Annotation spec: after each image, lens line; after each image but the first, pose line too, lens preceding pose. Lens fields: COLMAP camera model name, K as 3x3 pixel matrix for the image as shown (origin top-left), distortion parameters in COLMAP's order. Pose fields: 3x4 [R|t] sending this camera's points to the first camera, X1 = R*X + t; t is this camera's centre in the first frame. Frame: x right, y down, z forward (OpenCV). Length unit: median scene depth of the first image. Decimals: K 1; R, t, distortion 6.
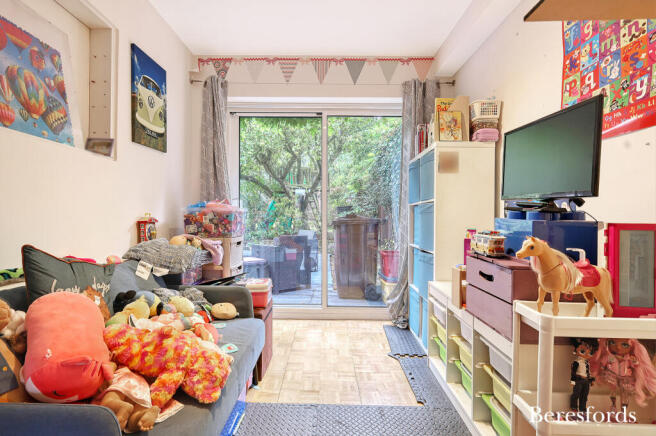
lens RADIAL K [[283.0, 0, 328.3], [0, 283.0, 216.6], [0, 0, 1]] dist [0.000812, 0.001025]
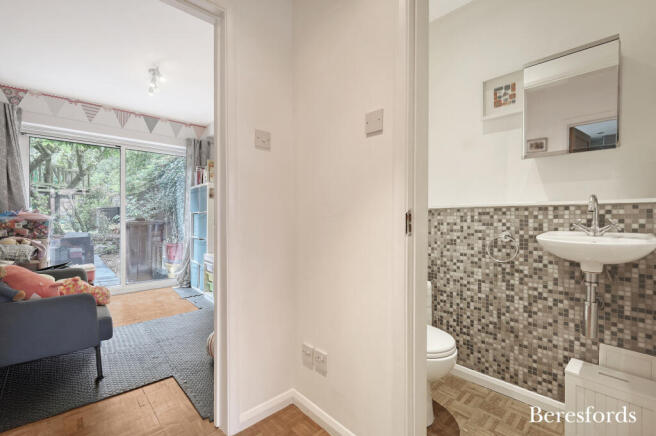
lens RADIAL K [[226.0, 0, 330.1], [0, 226.0, 217.1], [0, 0, 1]] dist [-0.002017, -0.000310]
pose [[0.650555, -0.002106, 0.759456, -0.201539], [-0.000353, 0.999995, 0.003076, -0.023023], [-0.759459, -0.002269, 0.650551, -0.518843]]
